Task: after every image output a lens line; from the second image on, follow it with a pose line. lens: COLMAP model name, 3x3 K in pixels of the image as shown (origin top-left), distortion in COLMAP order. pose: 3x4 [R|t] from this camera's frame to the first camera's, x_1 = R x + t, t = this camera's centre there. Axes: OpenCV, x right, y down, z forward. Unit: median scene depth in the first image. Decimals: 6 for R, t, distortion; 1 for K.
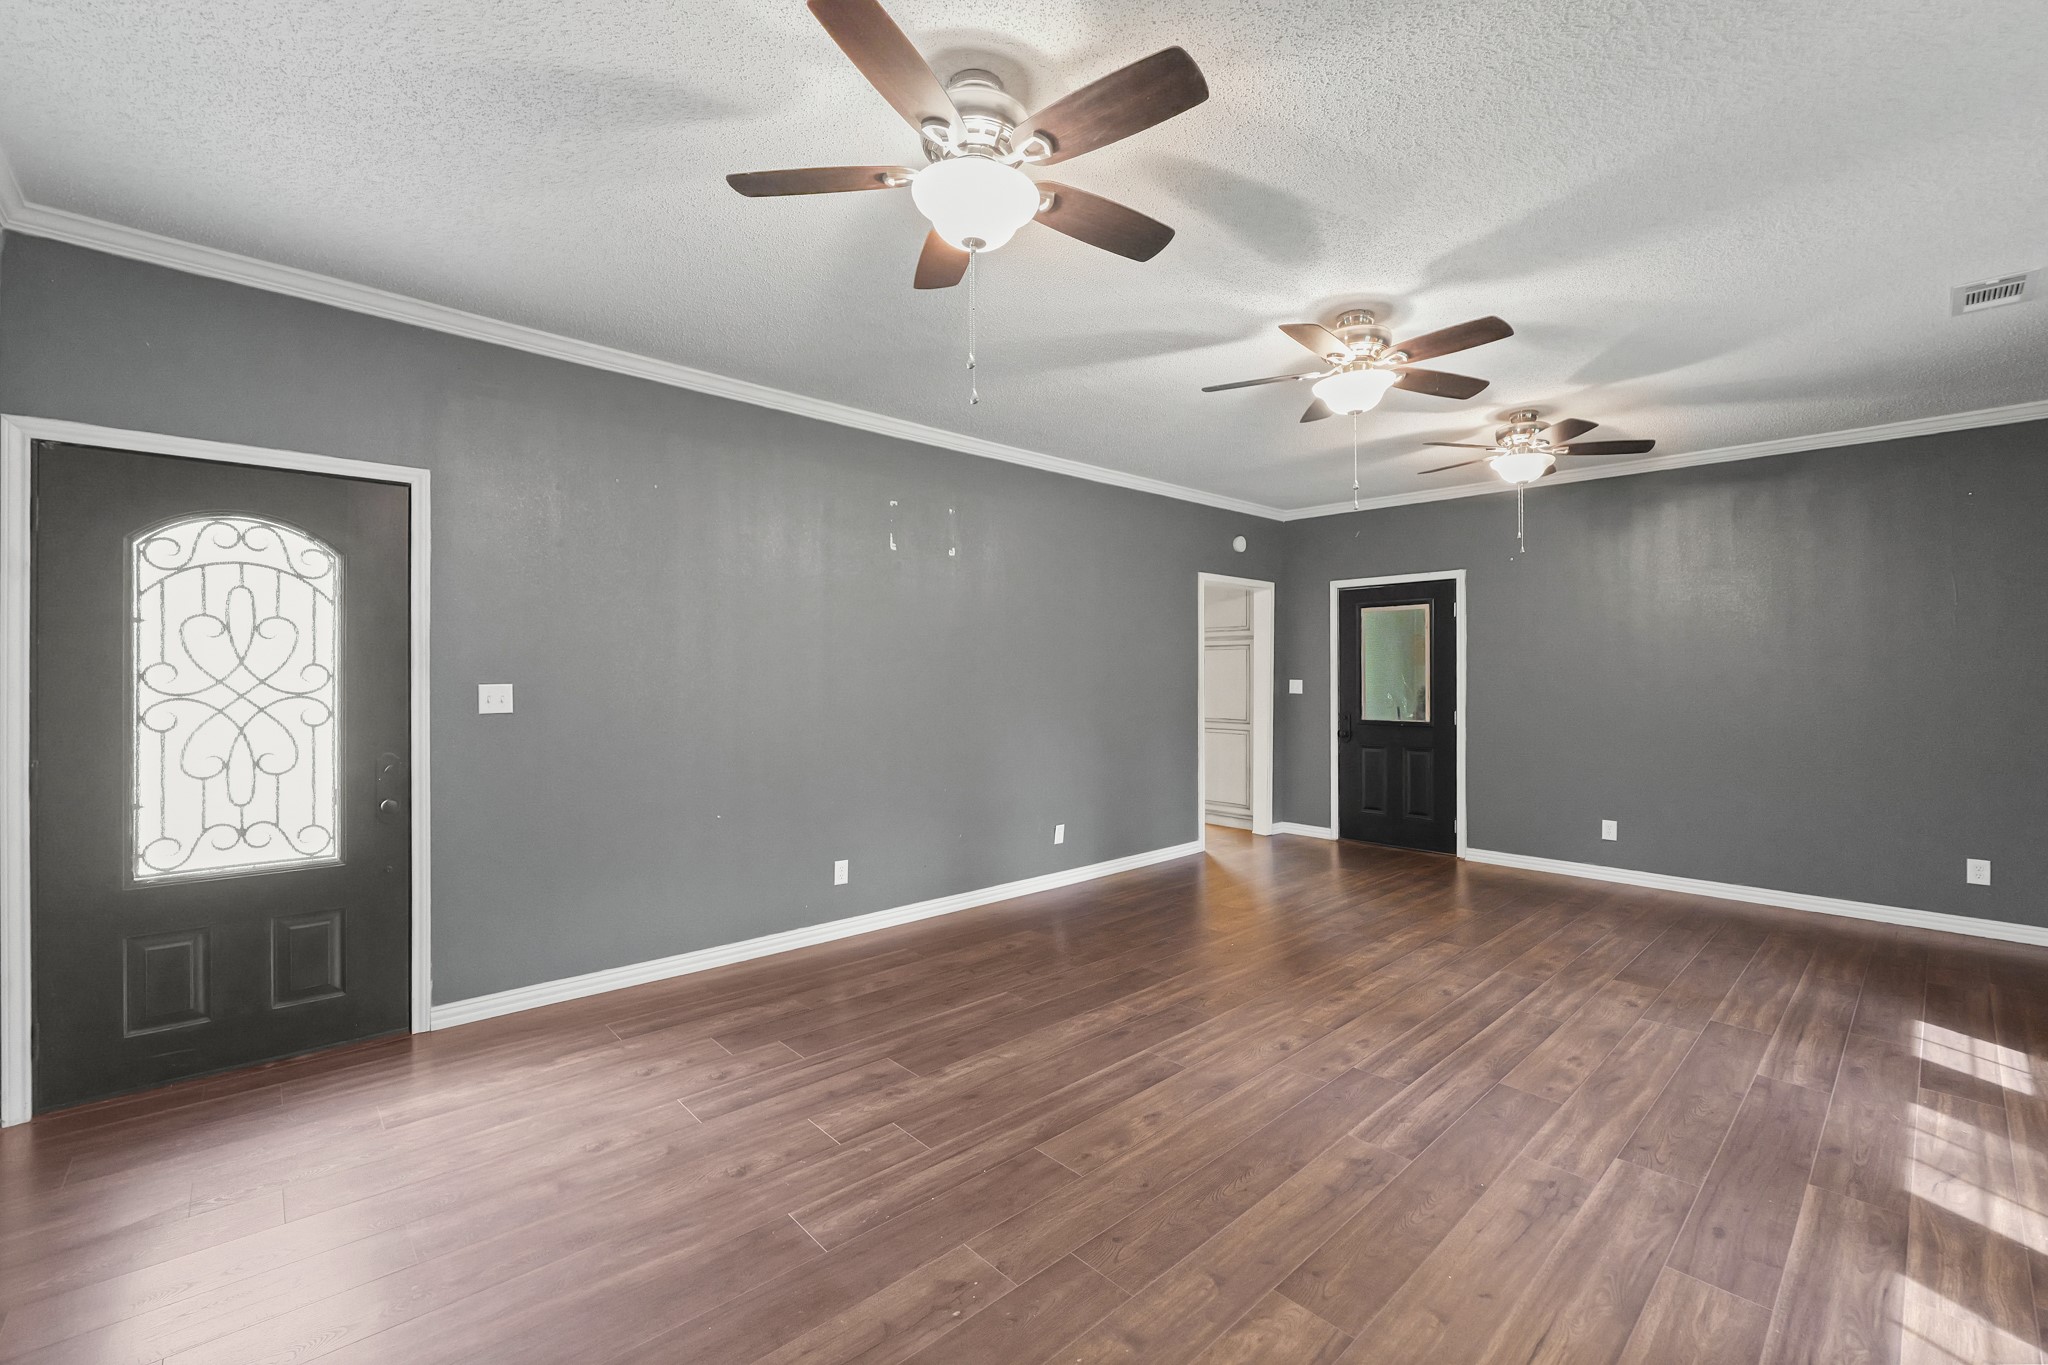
lens RADIAL K [[857.4, 0, 1016.3], [0, 857.4, 679.5], [0, 0, 1]] dist [-0.013938, 0.000385]
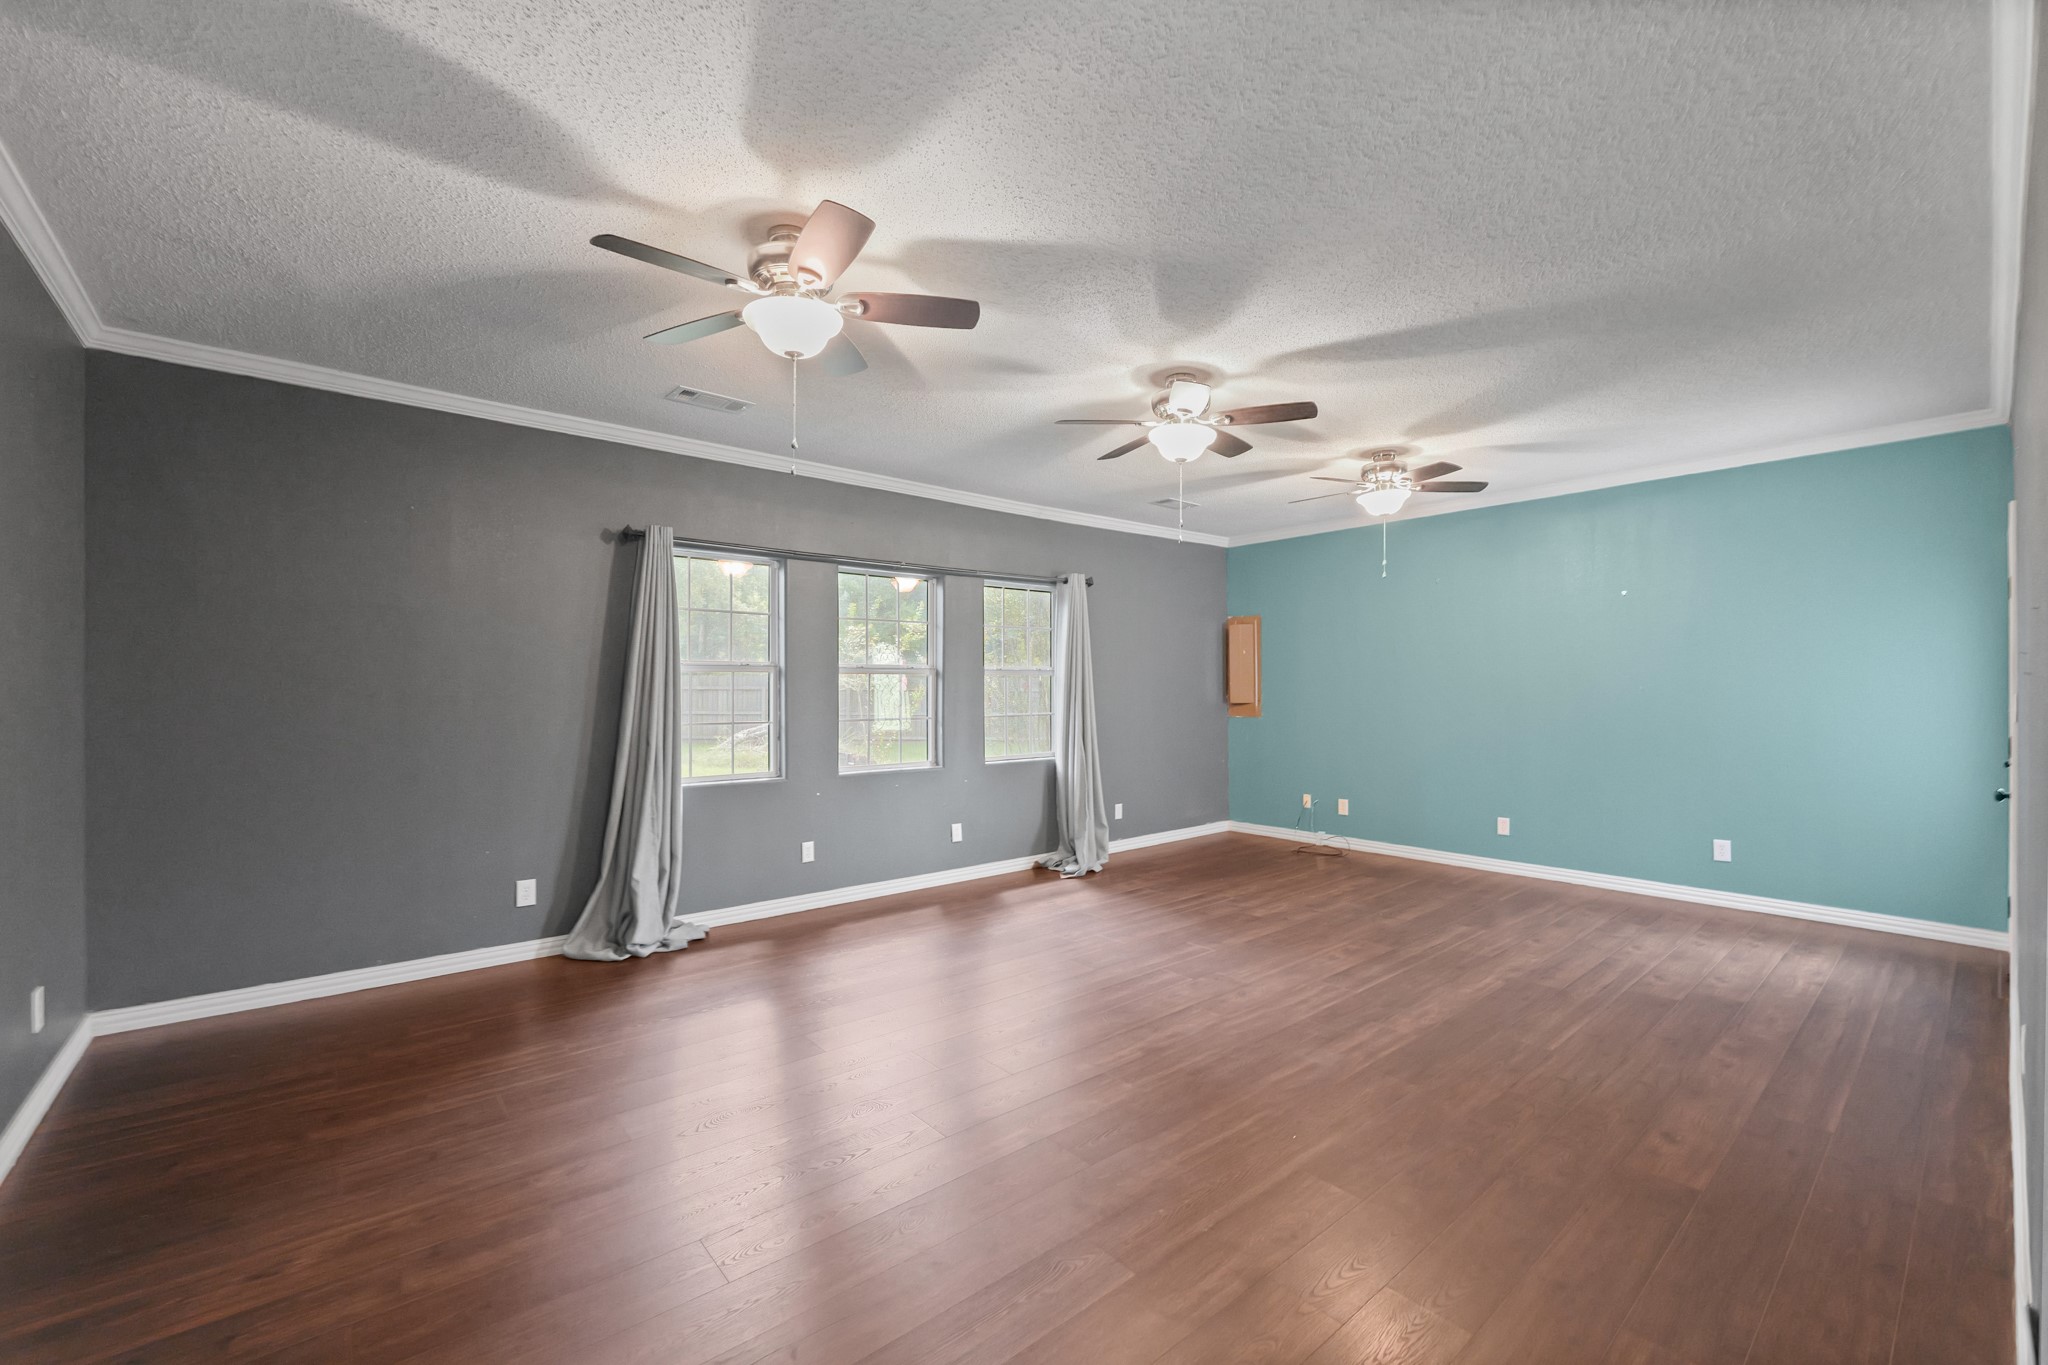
lens RADIAL K [[857.4, 0, 1016.3], [0, 857.4, 679.5], [0, 0, 1]] dist [-0.013938, 0.000385]
pose [[-0.999287, -0.002805, 0.037650, 0.617643], [-0.002887, 0.999994, -0.002124, -0.009168], [-0.037643, -0.002231, -0.999289, 2.328800]]
